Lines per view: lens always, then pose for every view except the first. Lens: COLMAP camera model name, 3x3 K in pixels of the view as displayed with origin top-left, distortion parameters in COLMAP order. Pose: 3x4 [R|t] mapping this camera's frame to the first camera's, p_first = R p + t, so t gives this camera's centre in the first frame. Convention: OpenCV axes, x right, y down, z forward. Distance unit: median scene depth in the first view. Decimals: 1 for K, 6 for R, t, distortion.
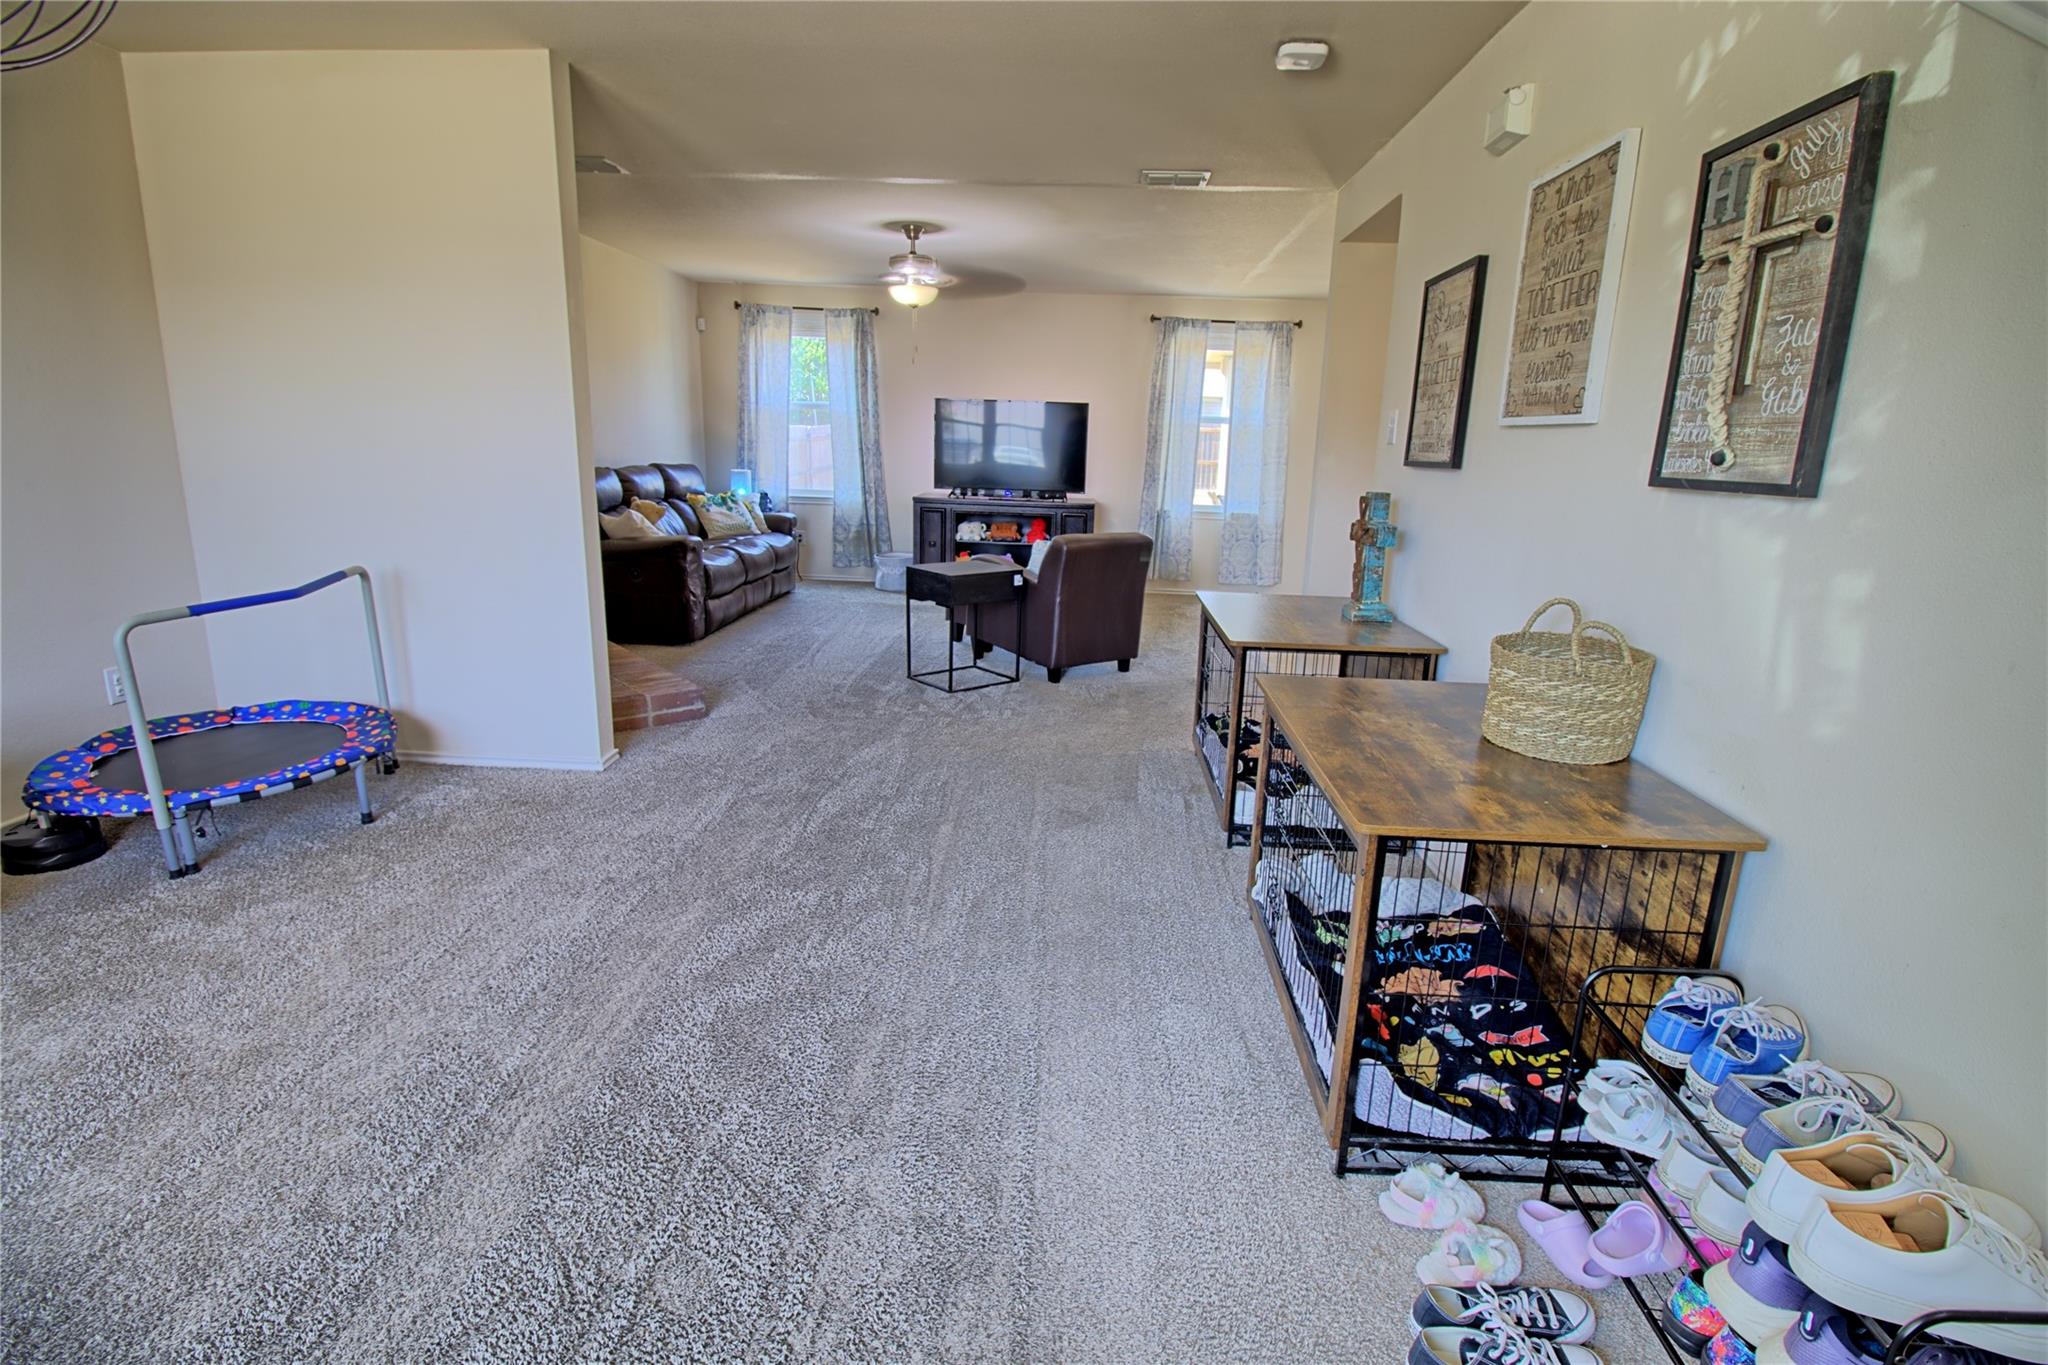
lens RADIAL K [[944.8, 0, 1042.8], [0, 944.8, 658.2], [0, 0, 1]] dist [0.002968, -0.013968]
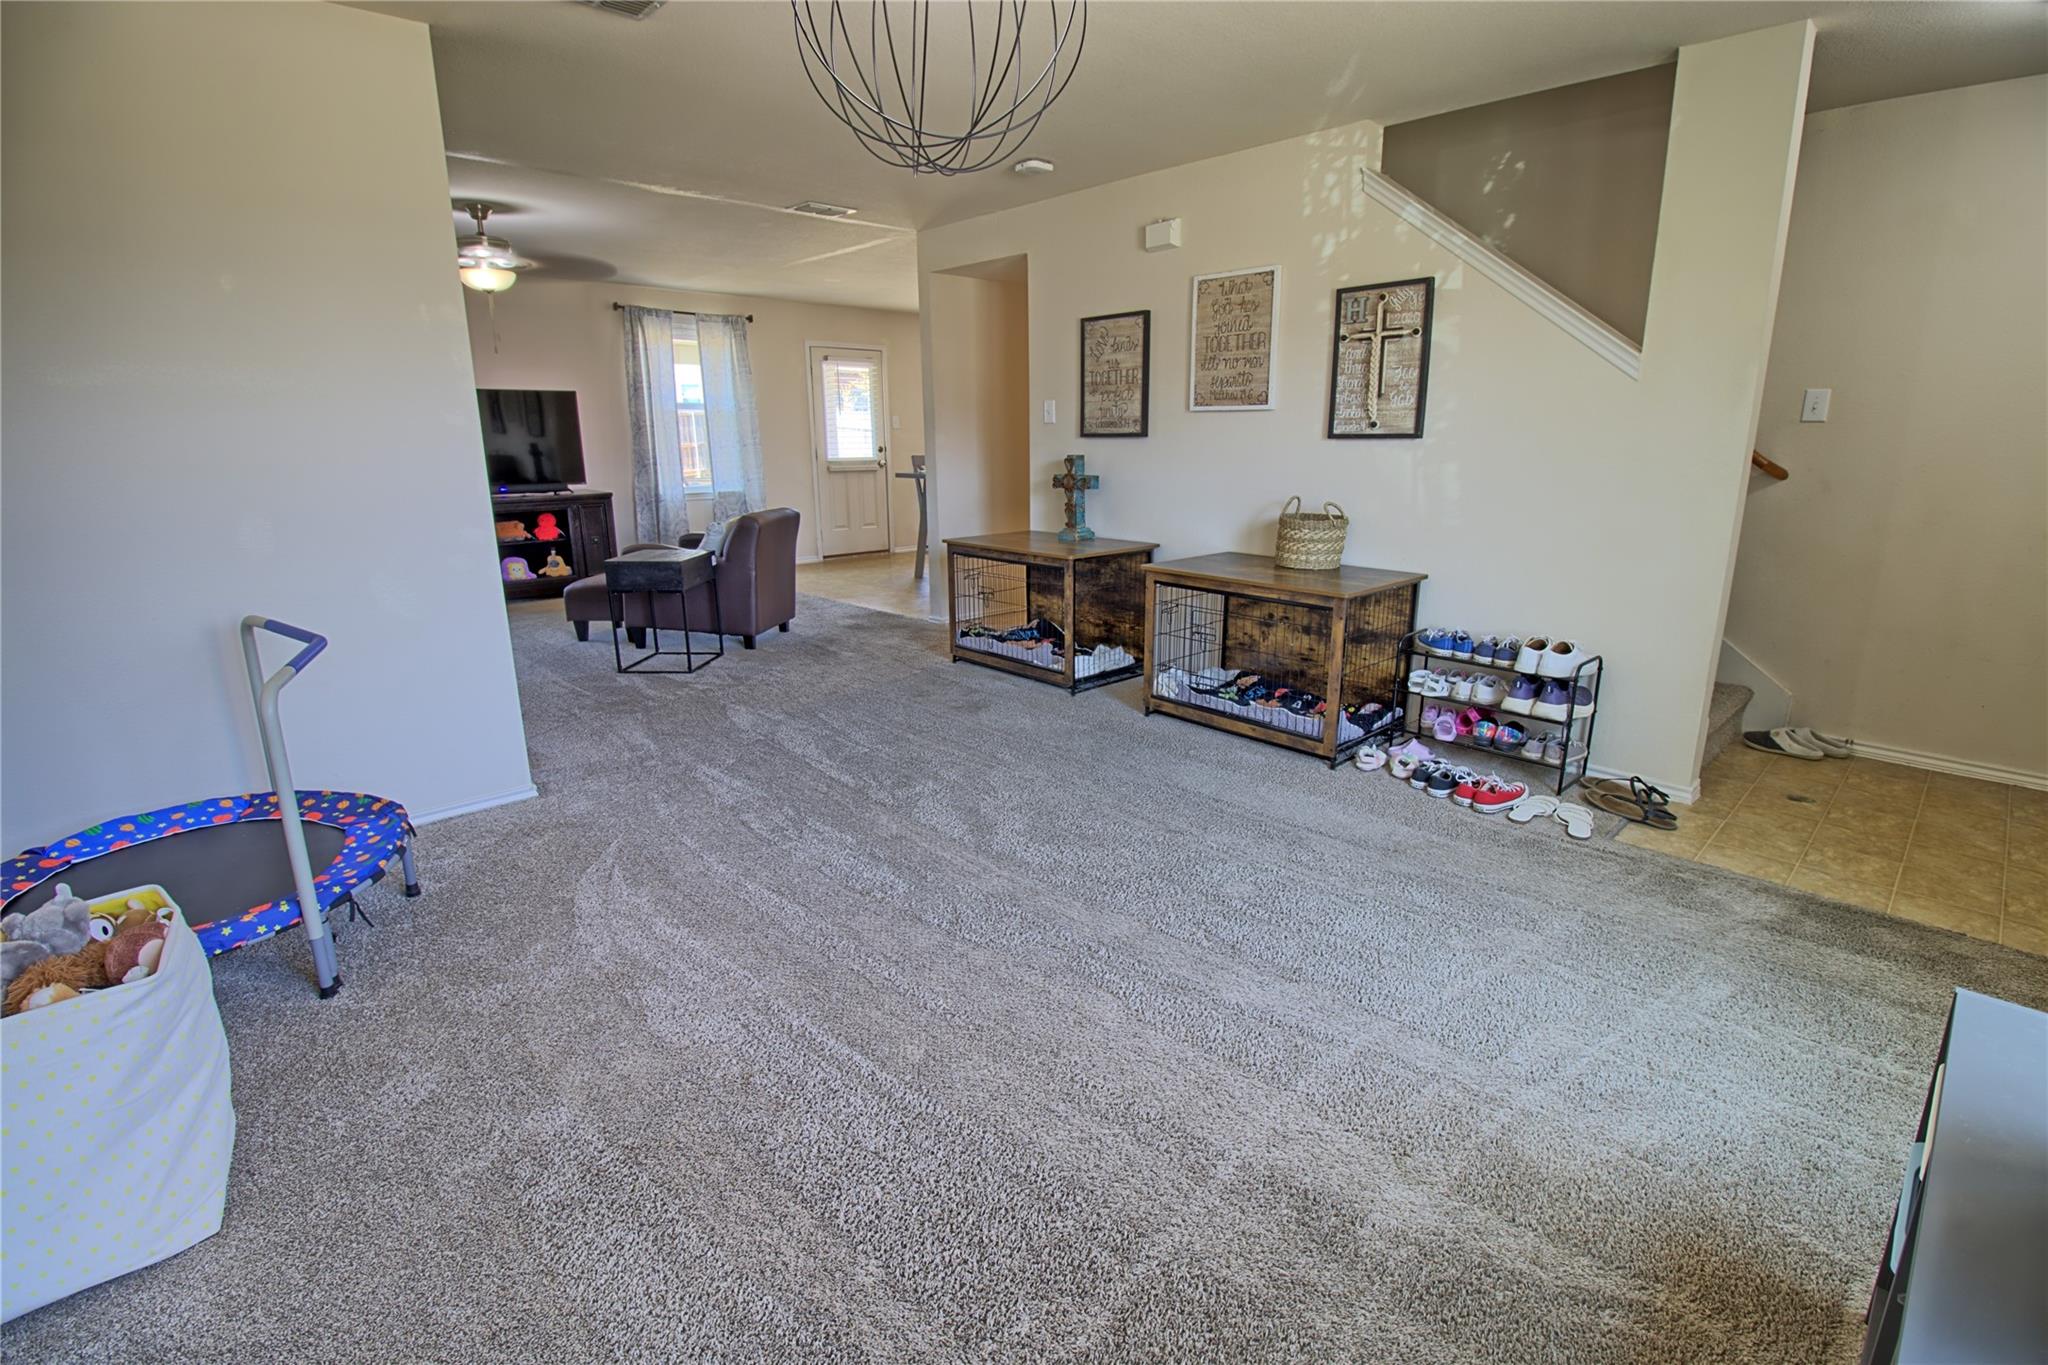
lens RADIAL K [[944.8, 0, 1042.8], [0, 944.8, 658.2], [0, 0, 1]] dist [0.002968, -0.013968]
pose [[0.690165, -0.202769, 0.694663, -0.770847], [0.187311, 0.977282, 0.099166, -0.014180], [-0.698989, 0.061677, 0.712467, -0.033735]]
